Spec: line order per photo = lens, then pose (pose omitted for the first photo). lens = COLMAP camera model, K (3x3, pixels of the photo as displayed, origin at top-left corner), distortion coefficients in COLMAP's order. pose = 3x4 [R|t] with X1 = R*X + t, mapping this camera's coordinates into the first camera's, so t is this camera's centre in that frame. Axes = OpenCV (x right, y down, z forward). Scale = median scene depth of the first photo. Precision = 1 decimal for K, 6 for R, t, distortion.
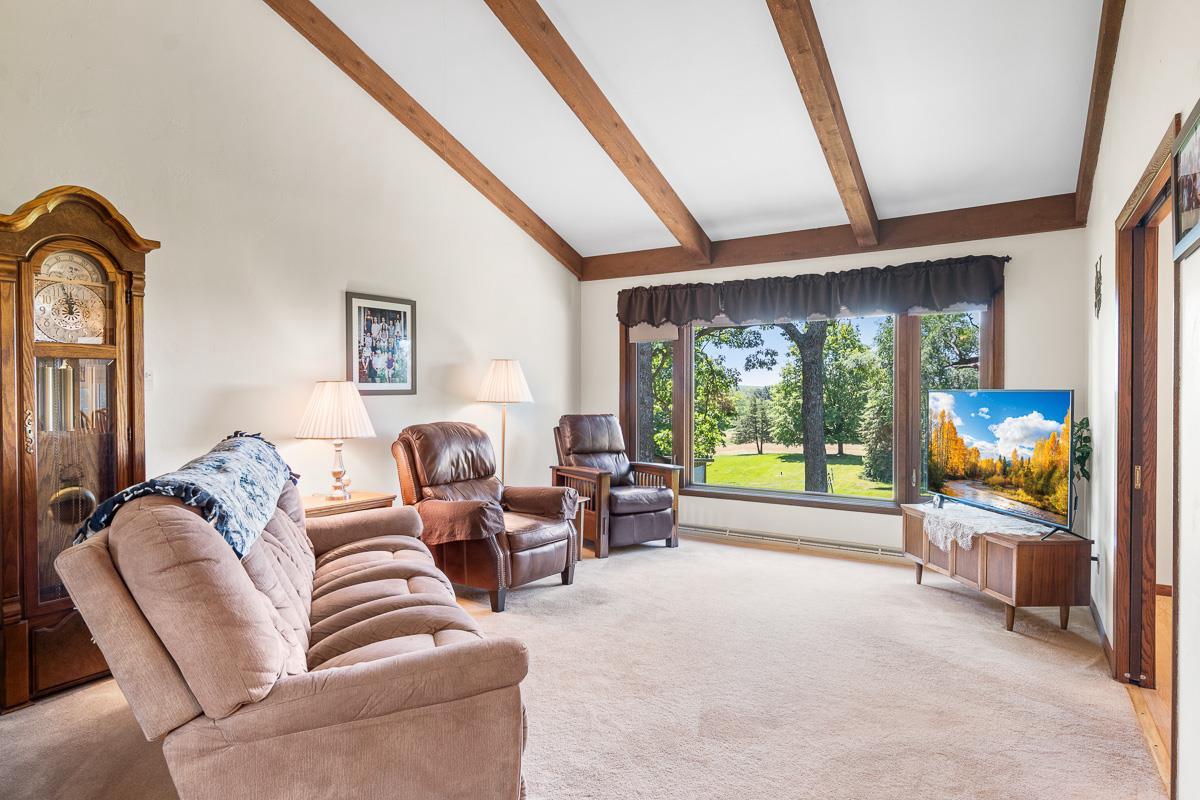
lens RADIAL K [[653.1, 0, 594.2], [0, 653.1, 398.6], [0, 0, 1]] dist [0.003150, 0.000364]
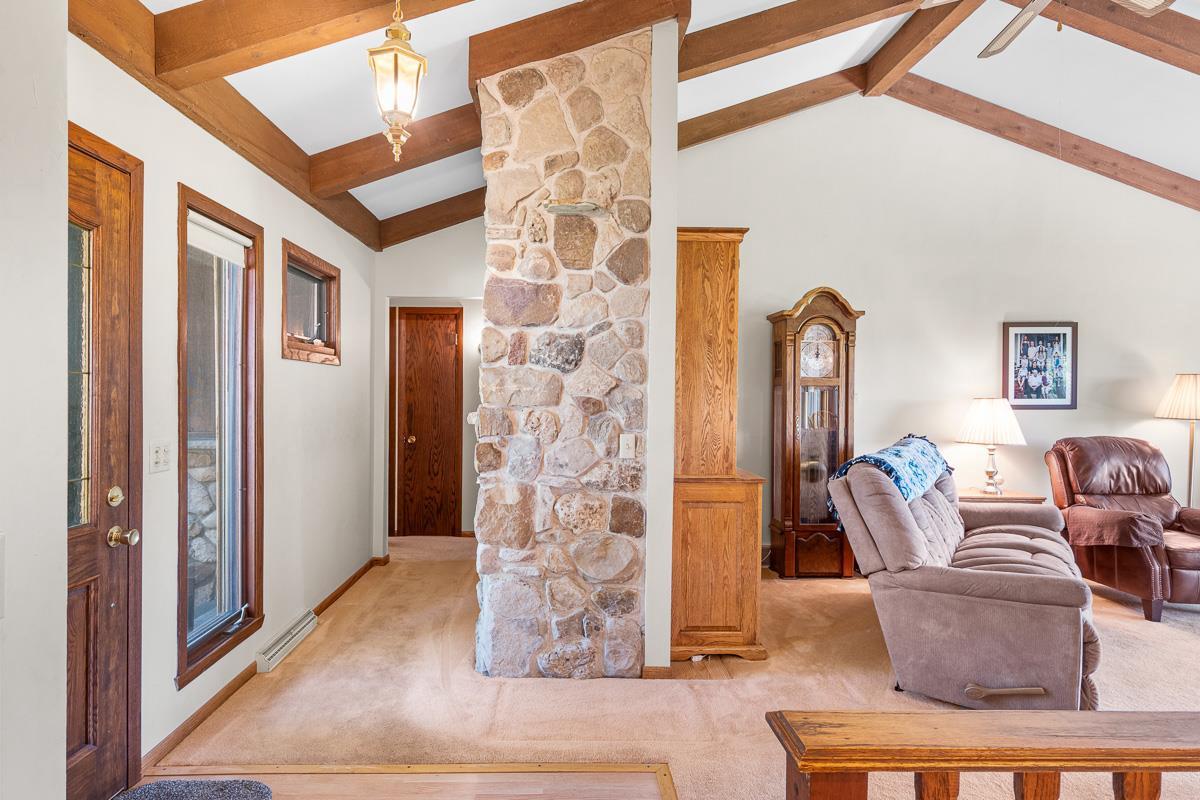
lens RADIAL K [[653.1, 0, 588.0], [0, 653.1, 400.2], [0, 0, 1]] dist [0.003150, 0.000364]
pose [[0.564928, 0.013774, -0.825025, 0.186313], [-0.016455, 0.999850, 0.005426, -0.015918], [0.824976, 0.010511, 0.565070, -0.312246]]
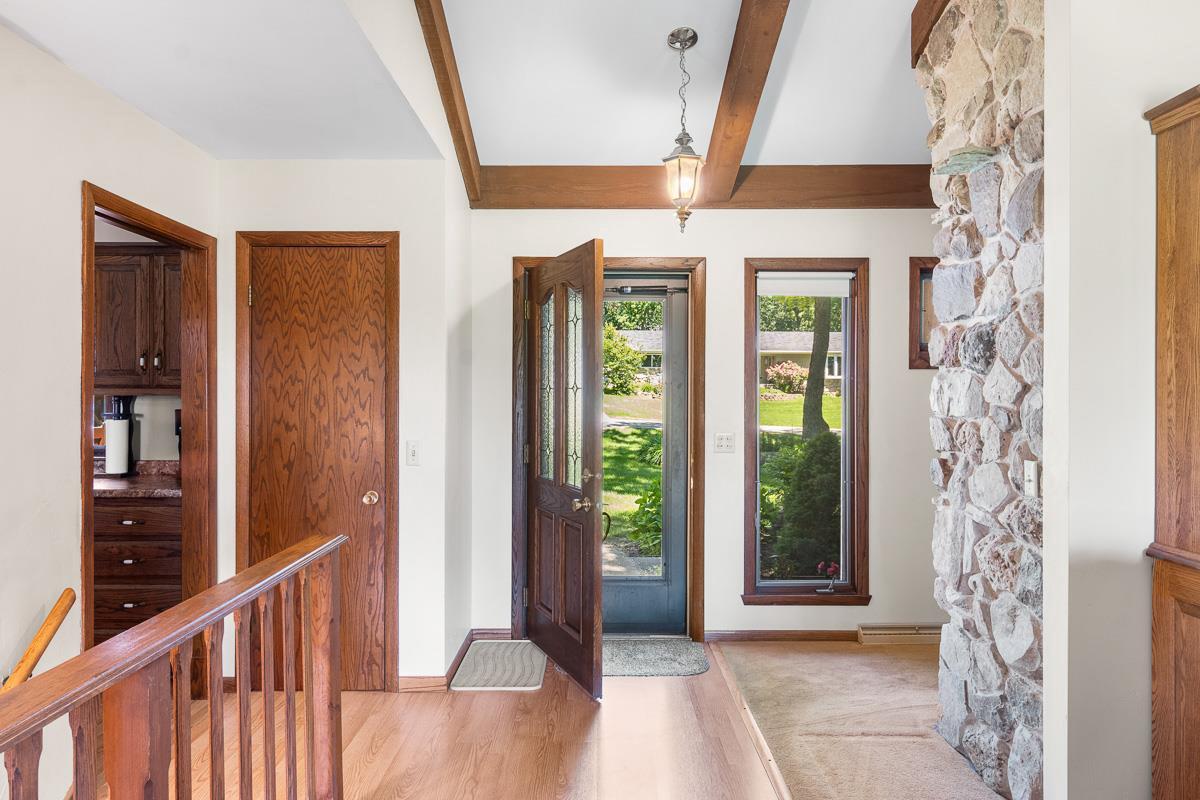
lens RADIAL K [[745.3, 0, 603.5], [0, 745.3, 394.8], [0, 0, 1]] dist [-0.007264, 0.000050]
pose [[-0.829338, 0.001496, -0.558745, 0.194287], [-0.003270, 0.999966, 0.007531, -0.028737], [0.558737, 0.008072, -0.829305, 0.443339]]
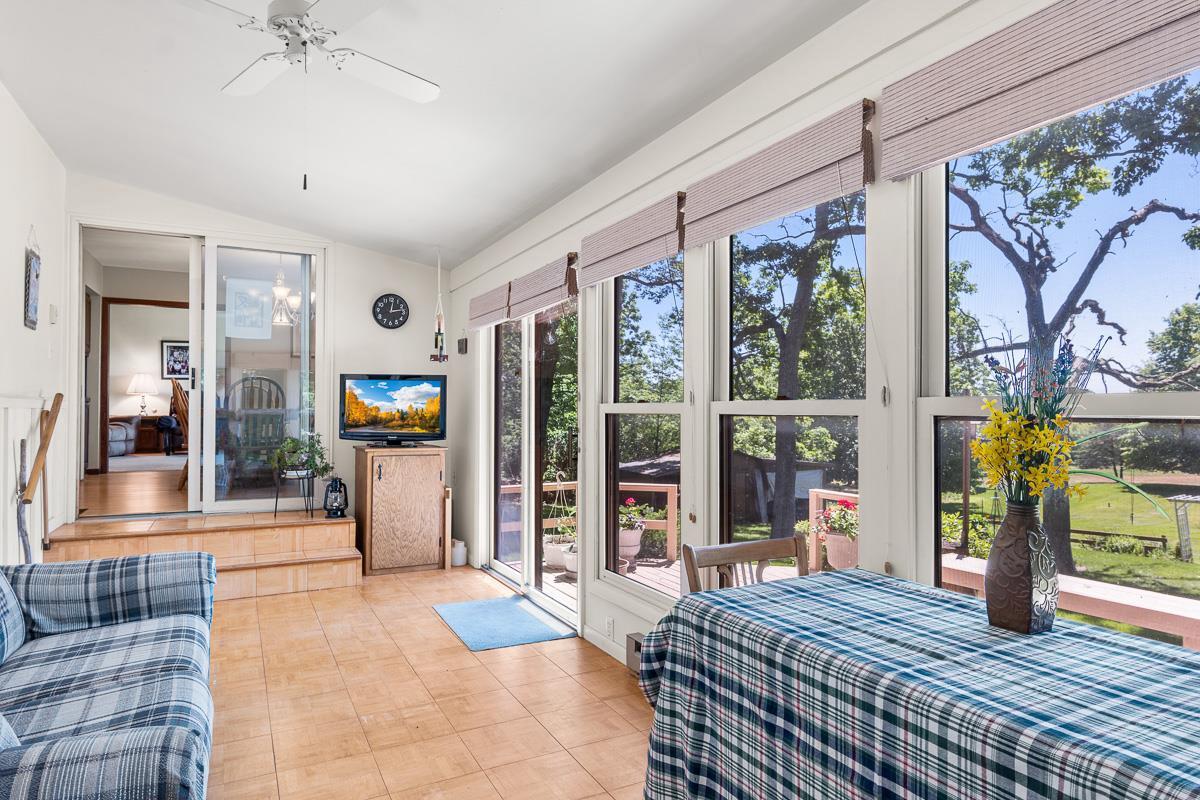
lens RADIAL K [[674.6, 0, 602.9], [0, 674.6, 401.0], [0, 0, 1]] dist [-0.008821, -0.000584]
pose [[0.883666, 0.000823, -0.468118, 2.592986], [-0.006569, 0.999922, -0.010643, 0.104904], [0.468073, 0.012480, 0.883602, -0.600529]]
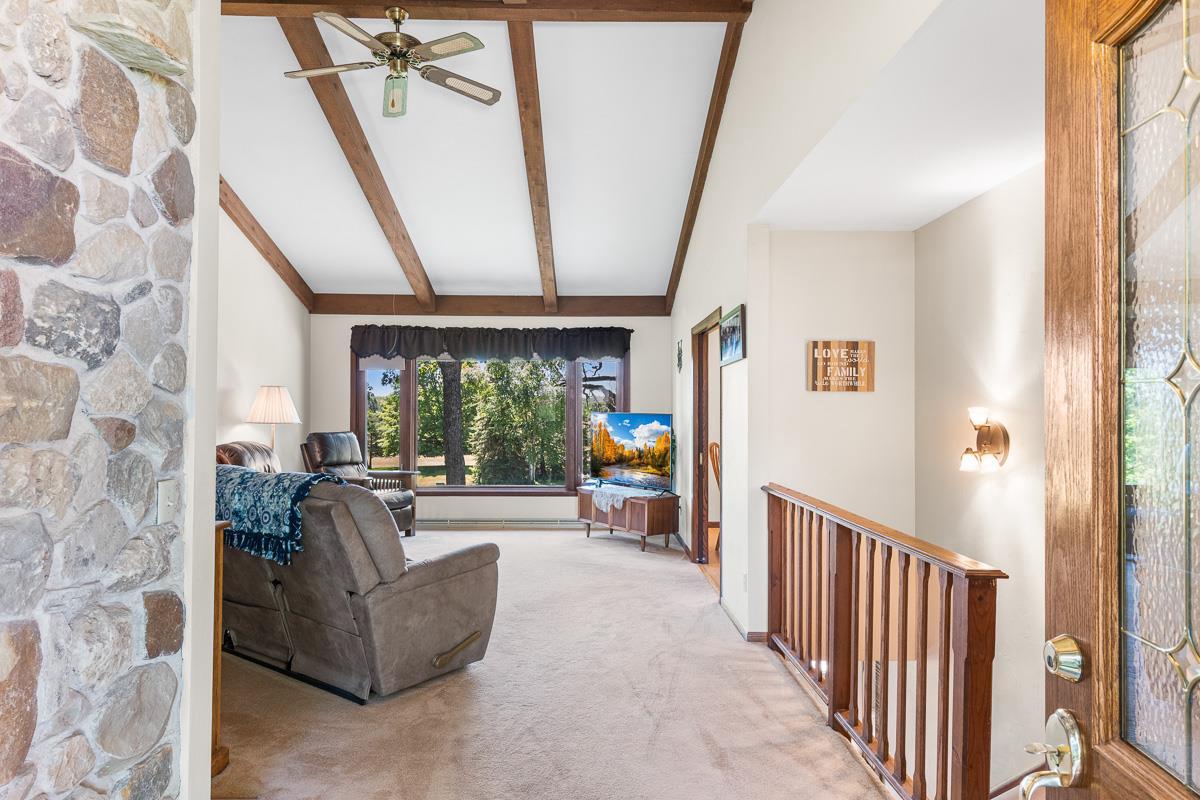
lens RADIAL K [[674.6, 0, 596.7], [0, 674.6, 400.4], [0, 0, 1]] dist [-0.008821, -0.000584]
pose [[0.836234, 0.006614, 0.548333, -0.393528], [0.002009, 0.999884, -0.015125, -0.019525], [-0.548369, 0.013750, 0.836123, -0.381097]]
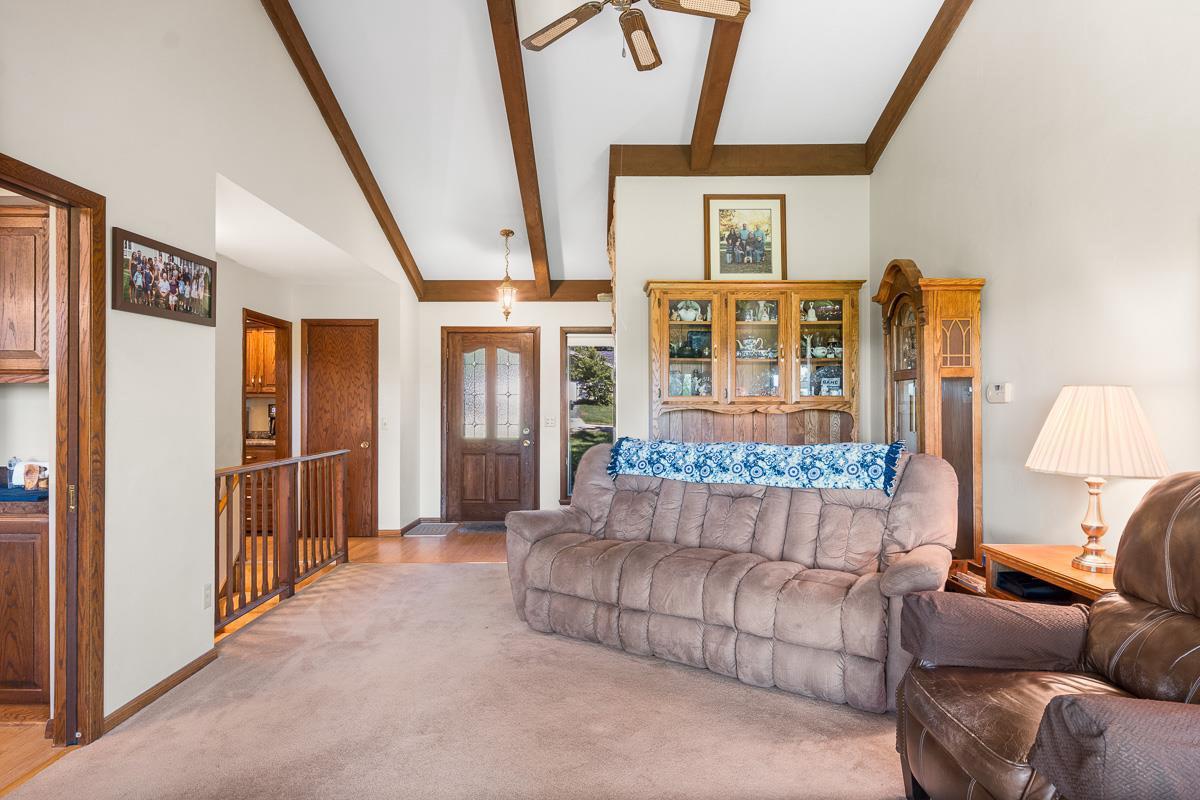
lens RADIAL K [[653.1, 0, 600.5], [0, 653.1, 401.8], [0, 0, 1]] dist [0.003150, 0.000364]
pose [[-0.827866, -0.000651, -0.560925, 0.349718], [-0.001244, 0.999999, 0.000676, -0.009855], [0.560924, 0.001257, -0.827866, 1.195639]]
